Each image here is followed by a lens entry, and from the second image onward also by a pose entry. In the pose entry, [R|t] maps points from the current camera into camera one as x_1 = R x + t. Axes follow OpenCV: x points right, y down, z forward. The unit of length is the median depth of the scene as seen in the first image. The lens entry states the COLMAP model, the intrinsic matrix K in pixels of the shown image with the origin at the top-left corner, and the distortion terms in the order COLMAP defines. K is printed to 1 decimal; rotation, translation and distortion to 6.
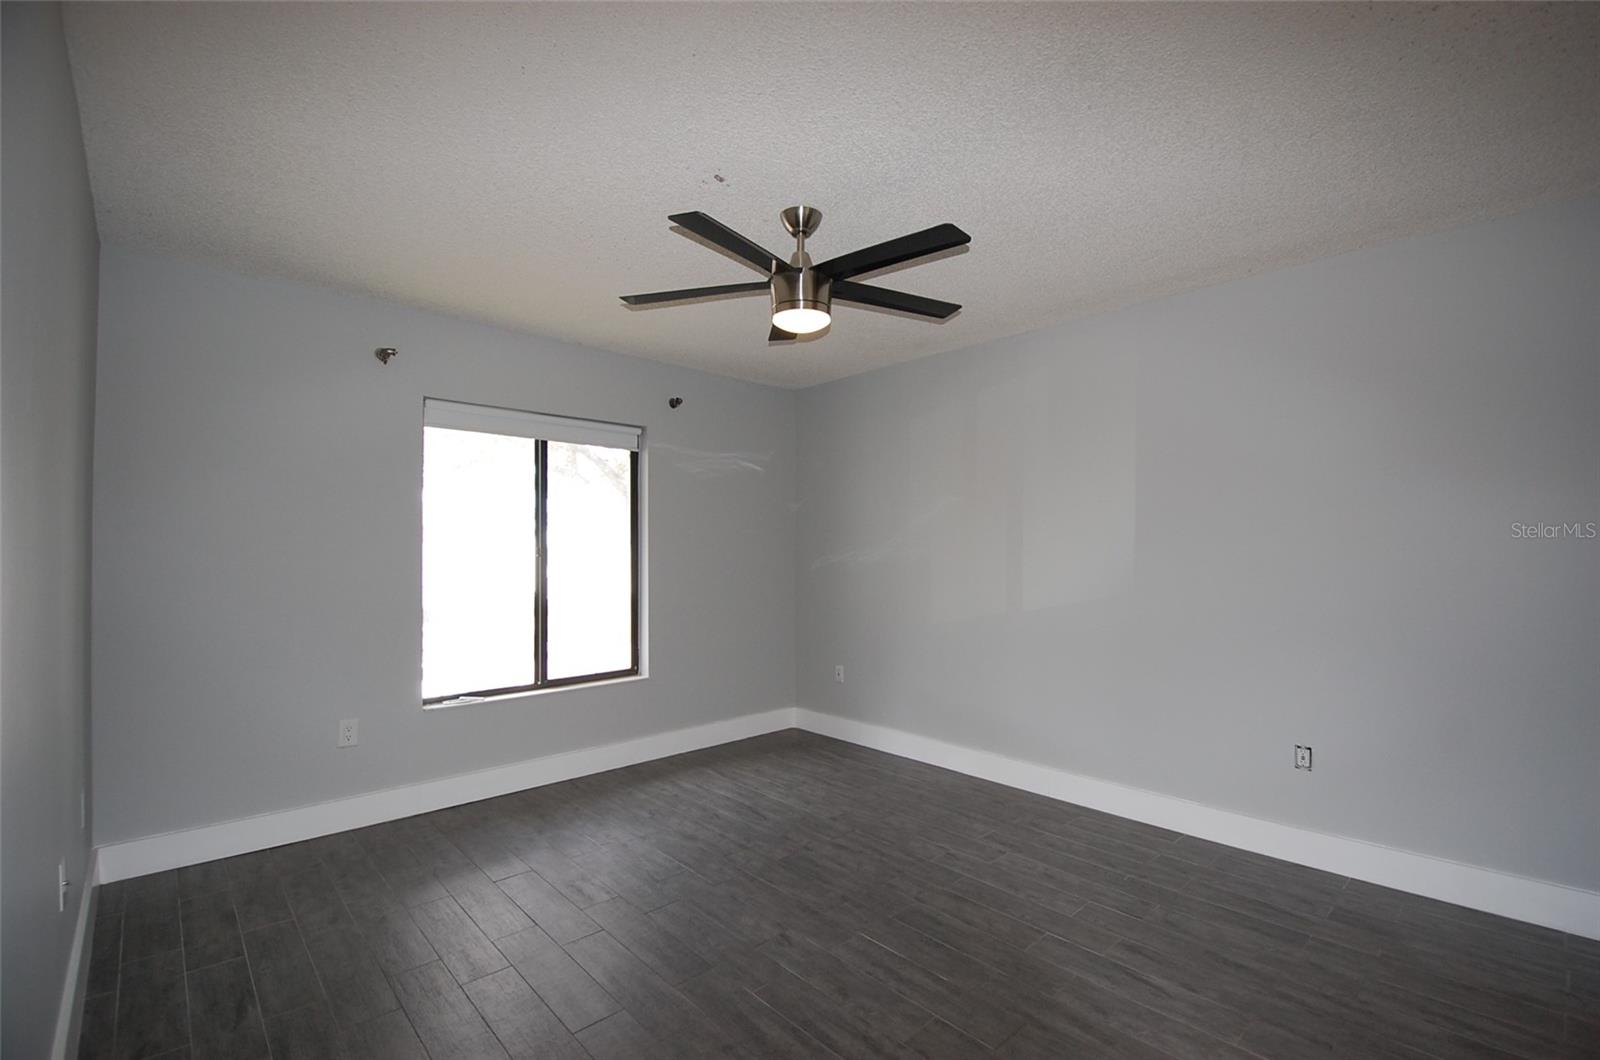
lens RADIAL K [[708.6, 0, 806.3], [0, 708.6, 539.2], [0, 0, 1]] dist [0.009017, -0.017743]
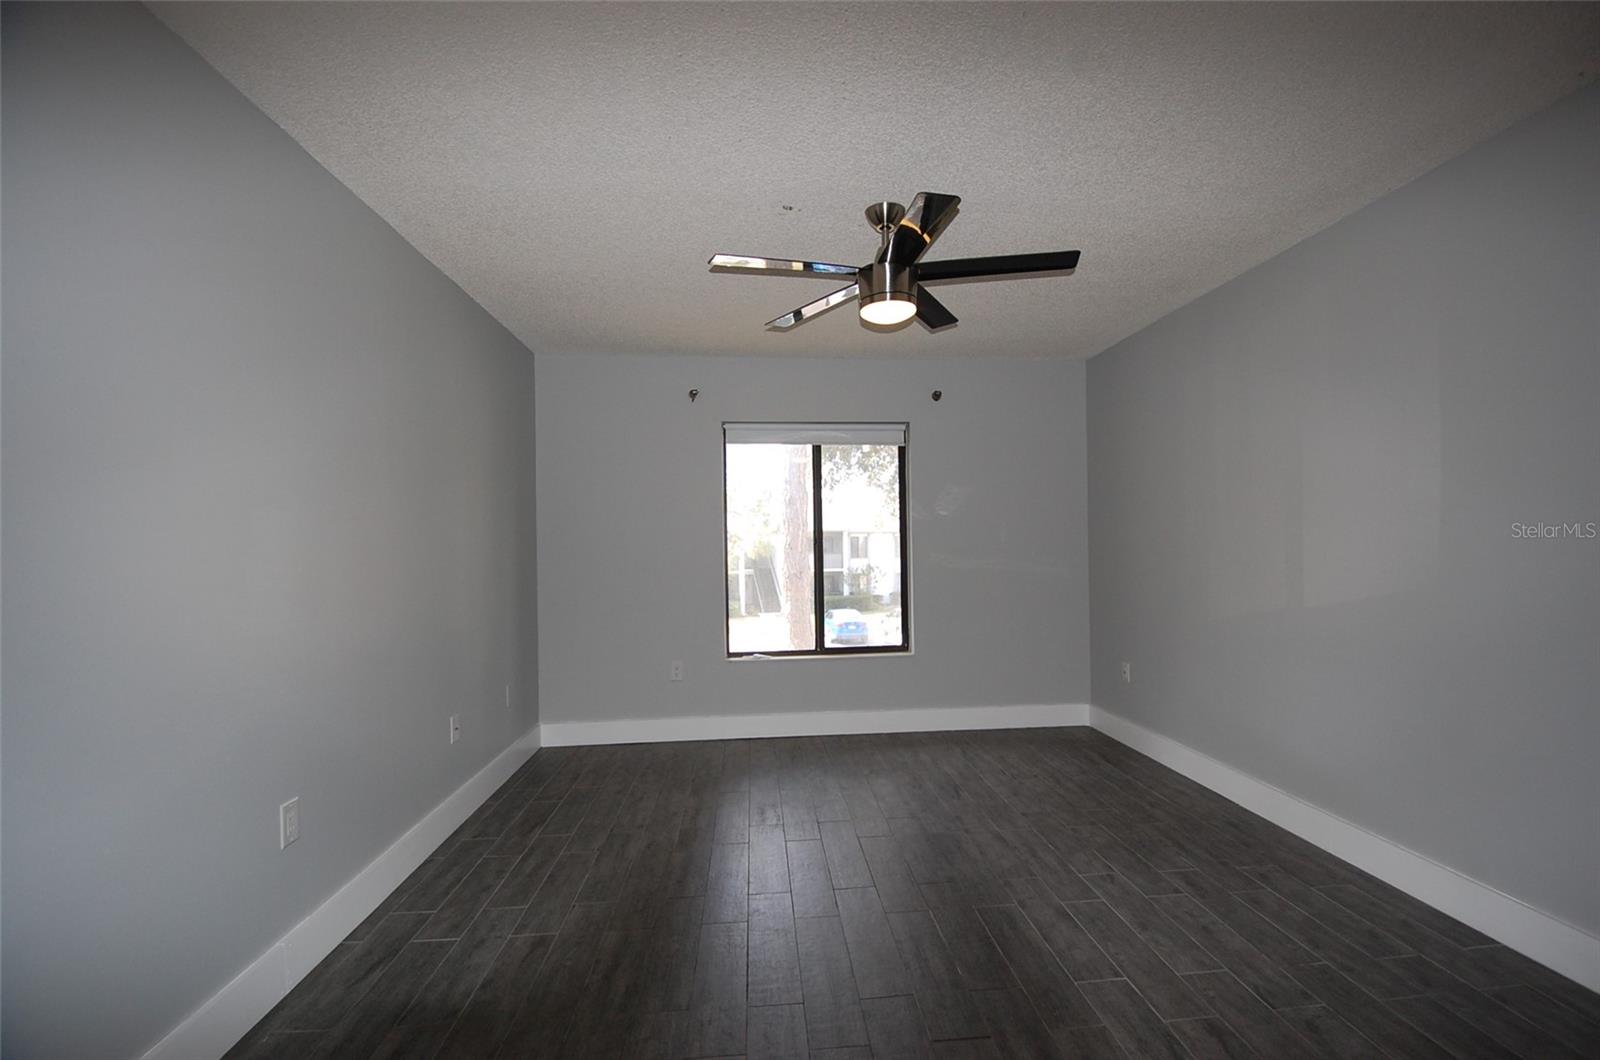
lens RADIAL K [[698.8, 0, 809.4], [0, 698.8, 541.3], [0, 0, 1]] dist [0.016015, -0.024115]
pose [[0.789797, -0.010488, -0.613278, 0.356376], [0.019331, 0.999783, 0.007798, 0.012957], [0.613063, -0.018015, 0.789829, 0.075766]]
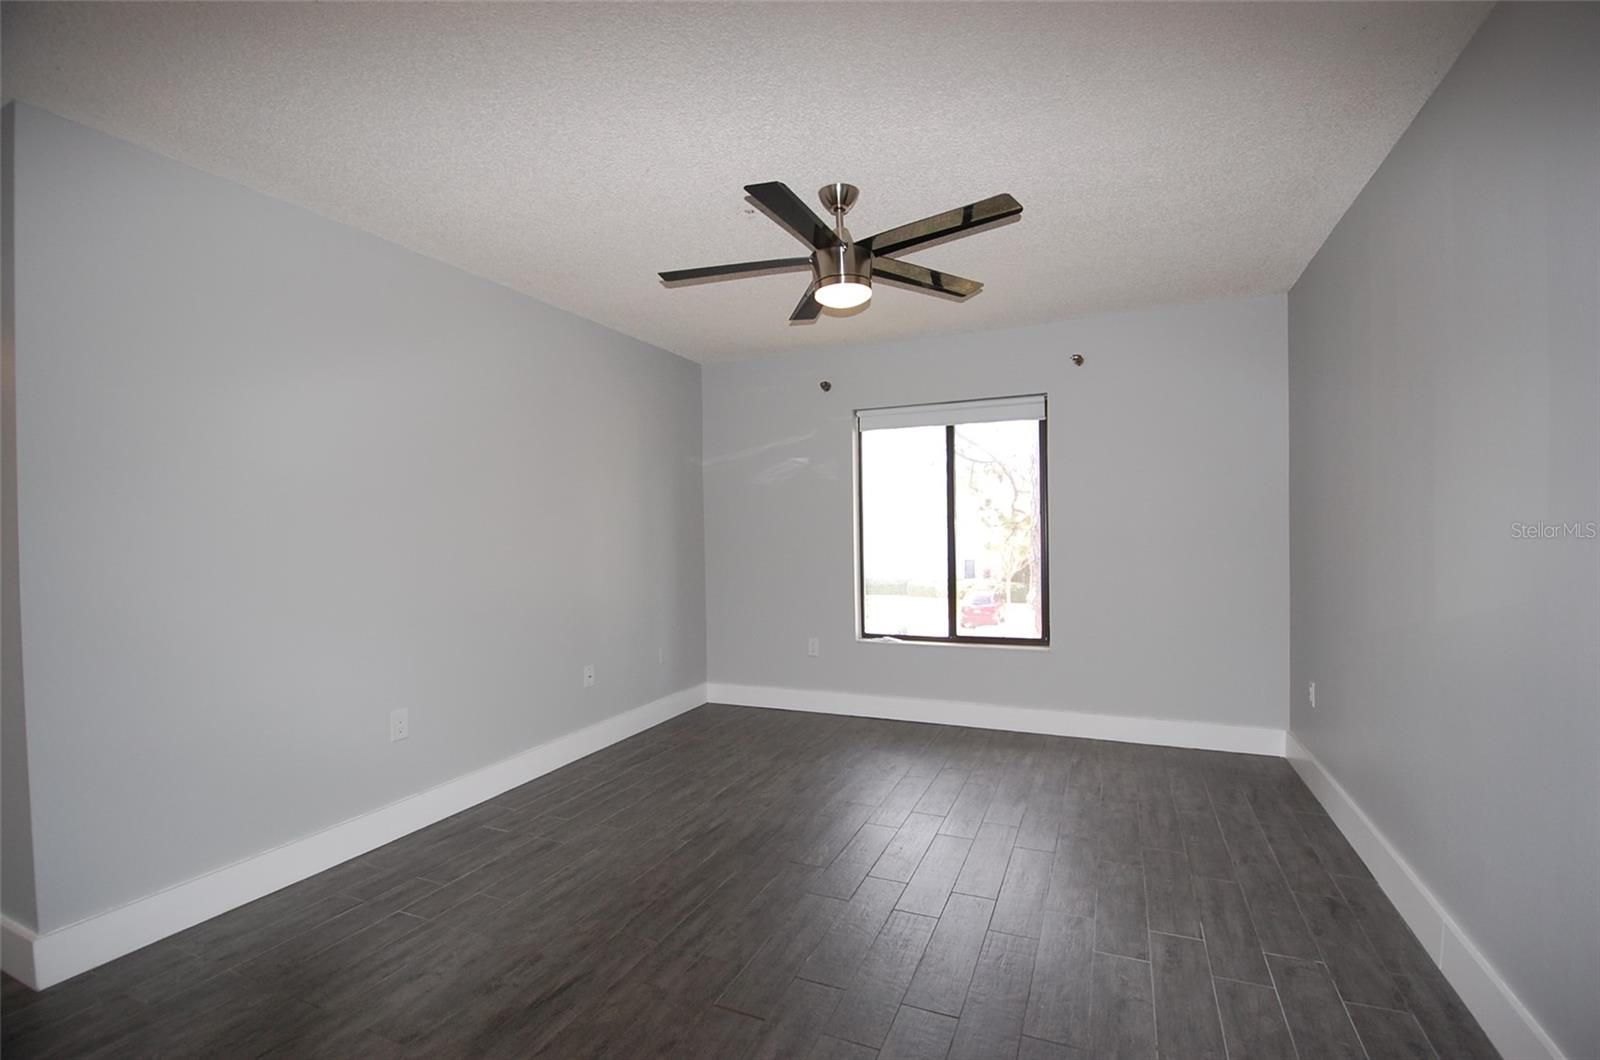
lens RADIAL K [[698.8, 0, 809.4], [0, 698.8, 541.3], [0, 0, 1]] dist [0.016015, -0.024115]
pose [[0.408581, 0.013097, -0.912628, 0.607401], [0.026012, 0.999324, 0.025987, 0.012885], [0.912351, -0.034357, 0.407964, 0.358617]]
